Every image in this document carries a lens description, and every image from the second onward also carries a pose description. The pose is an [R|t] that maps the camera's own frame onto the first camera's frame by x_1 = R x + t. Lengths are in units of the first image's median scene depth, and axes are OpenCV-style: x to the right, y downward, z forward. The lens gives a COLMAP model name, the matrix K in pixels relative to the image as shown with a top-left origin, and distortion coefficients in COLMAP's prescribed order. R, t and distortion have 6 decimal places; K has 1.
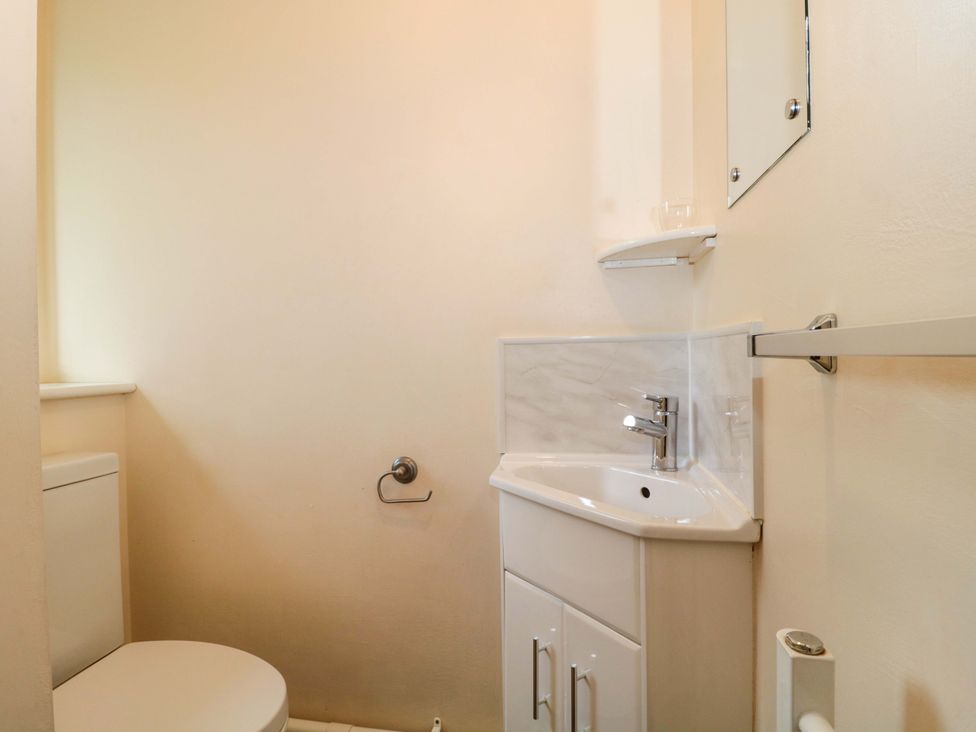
lens RADIAL K [[510.6, 0, 488.0], [0, 510.6, 366.0], [0, 0, 1]] dist [0.000036, -0.012999]
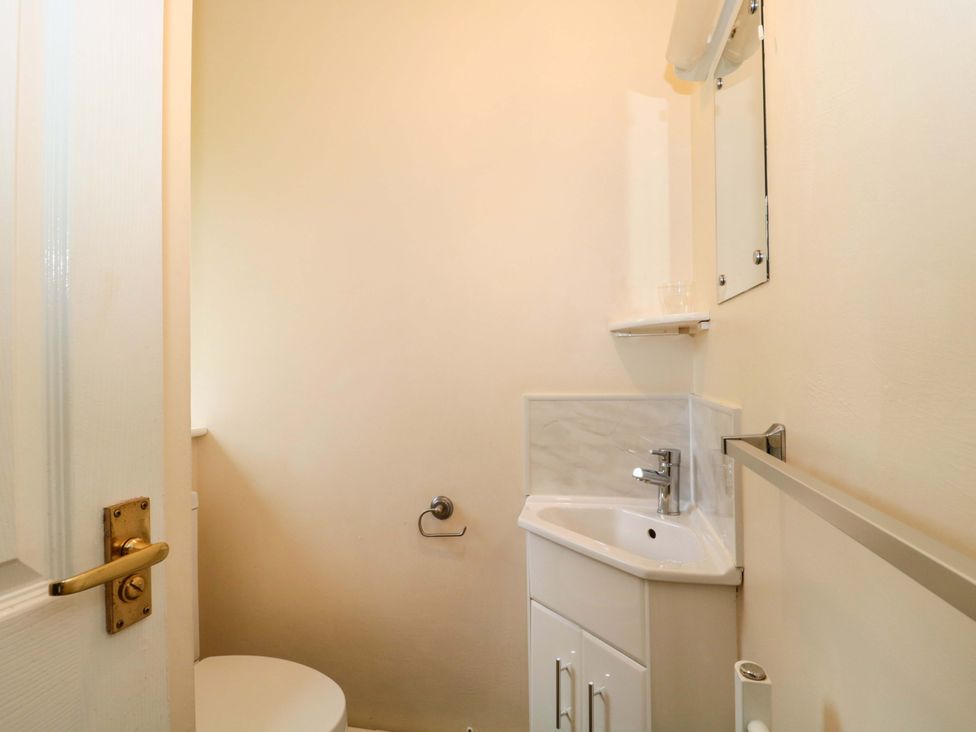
lens RADIAL K [[509.2, 0, 489.2], [0, 509.2, 364.5], [0, 0, 1]] dist [0.000458, -0.012831]
pose [[0.999677, 0.001341, -0.025369, -0.034223], [-0.001969, 0.999692, -0.024753, -0.108628], [0.025328, 0.024795, 0.999372, -0.180132]]
